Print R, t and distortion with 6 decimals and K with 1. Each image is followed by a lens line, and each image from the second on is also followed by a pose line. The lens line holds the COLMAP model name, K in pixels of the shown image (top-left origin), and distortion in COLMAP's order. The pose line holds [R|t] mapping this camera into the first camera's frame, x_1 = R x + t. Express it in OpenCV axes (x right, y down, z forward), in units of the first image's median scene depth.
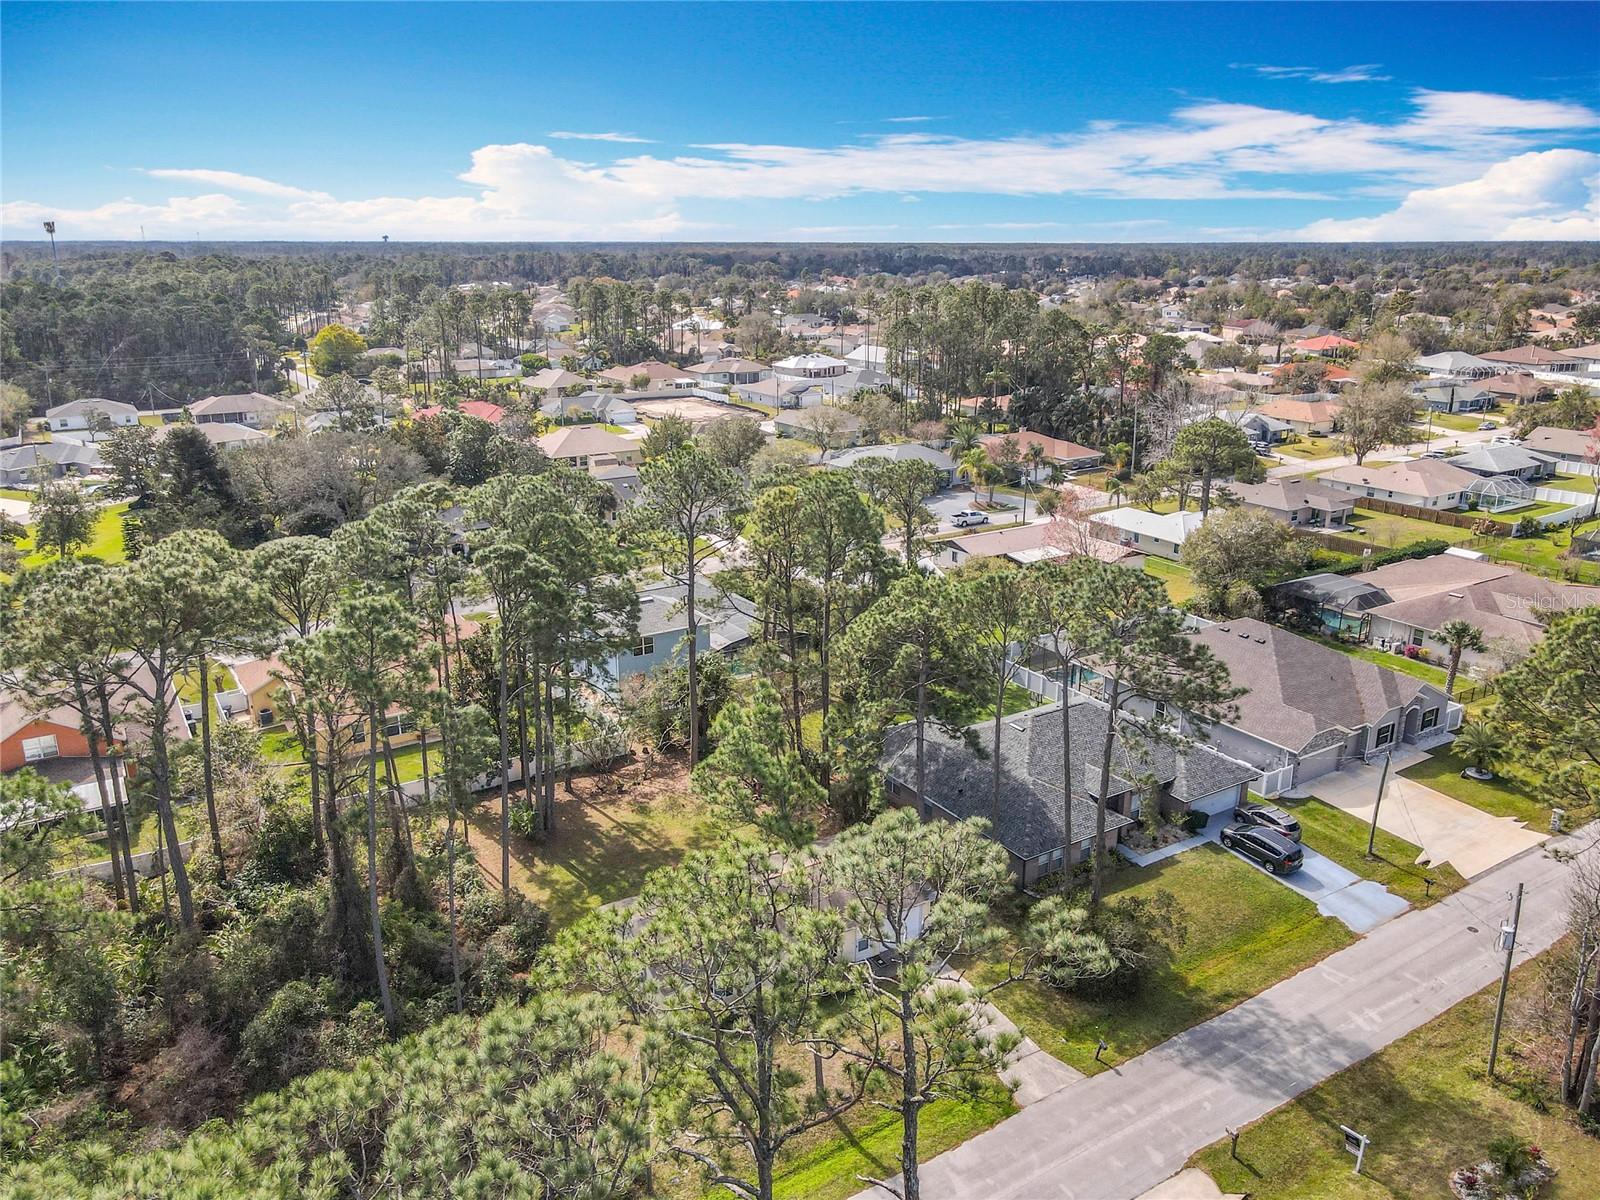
lens RADIAL K [[1206.4, 0, 800.0], [0, 1206.4, 600.0], [0, 0, 1]] dist [0.000899, -0.001994]
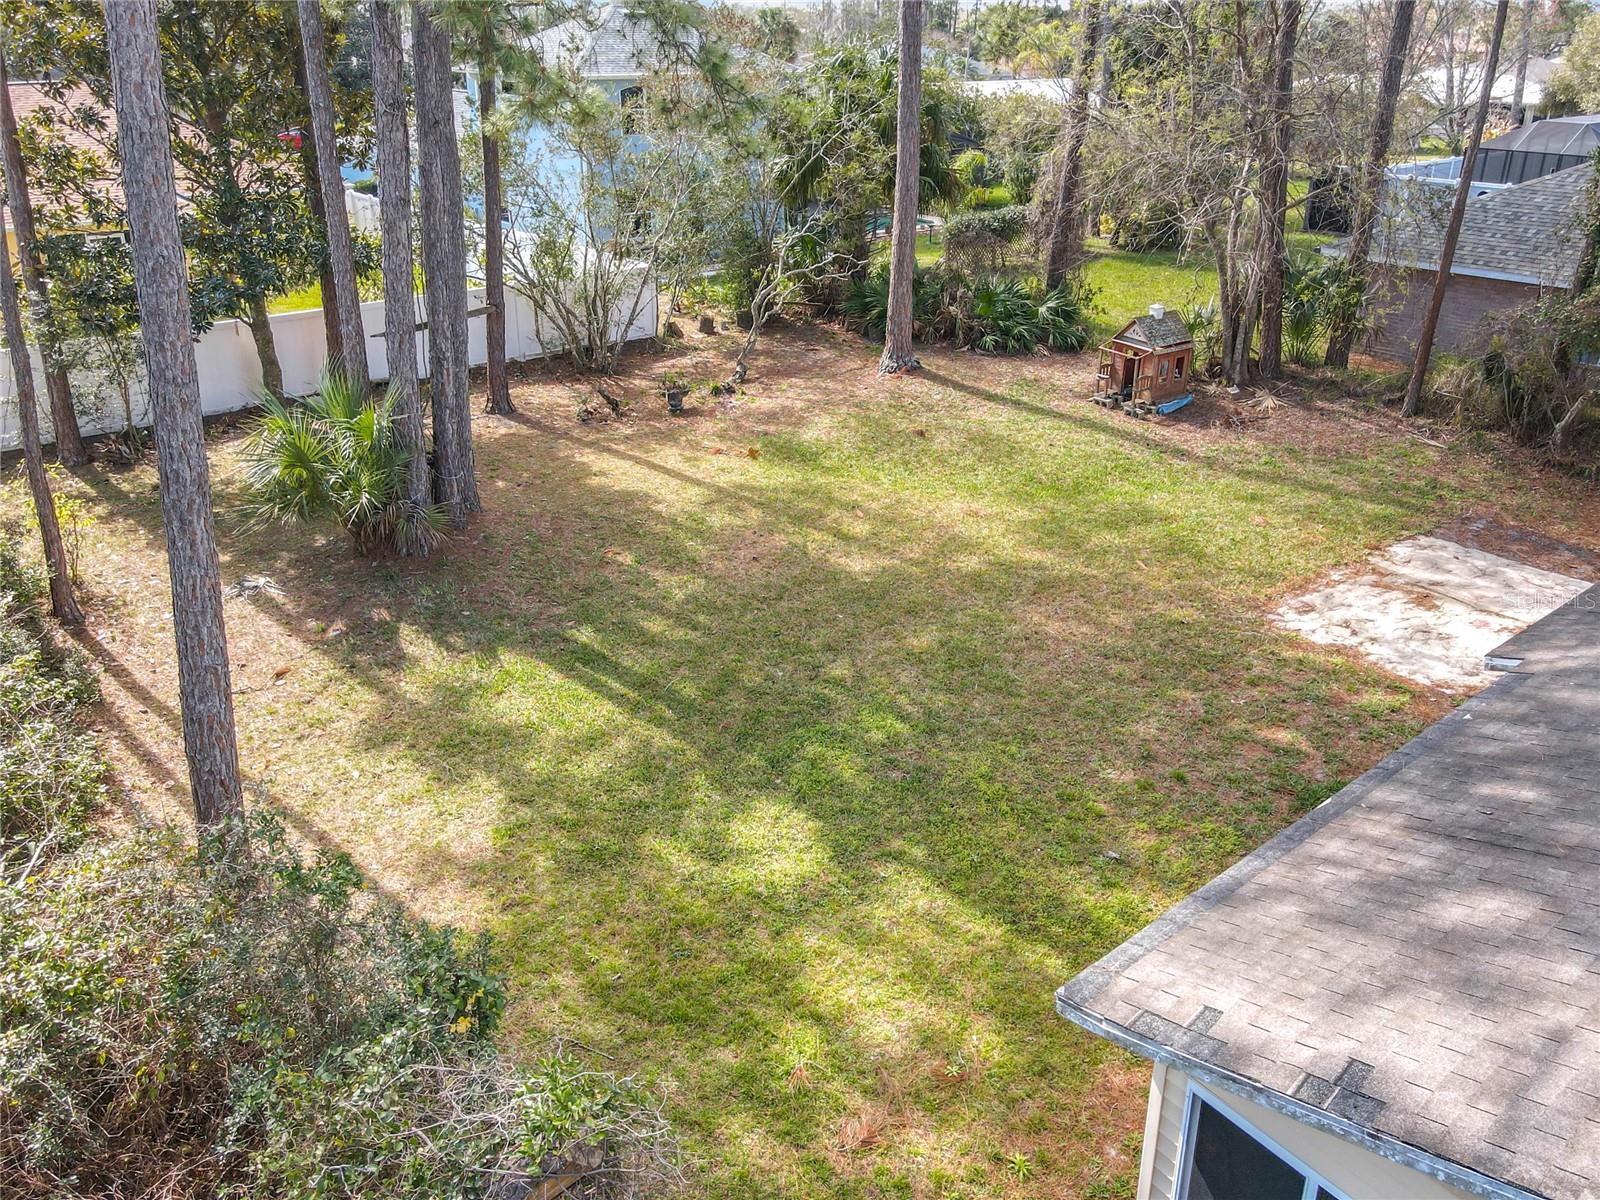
lens RADIAL K [[1153.3, 0, 800.6], [0, 1153.3, 552.0], [0, 0, 1]] dist [0.000488, 0.001175]
pose [[0.991669, -0.042637, 0.121554, -0.162406], [0.026637, 0.991111, 0.130340, 0.164259], [-0.126031, -0.126016, 0.983990, 0.739689]]
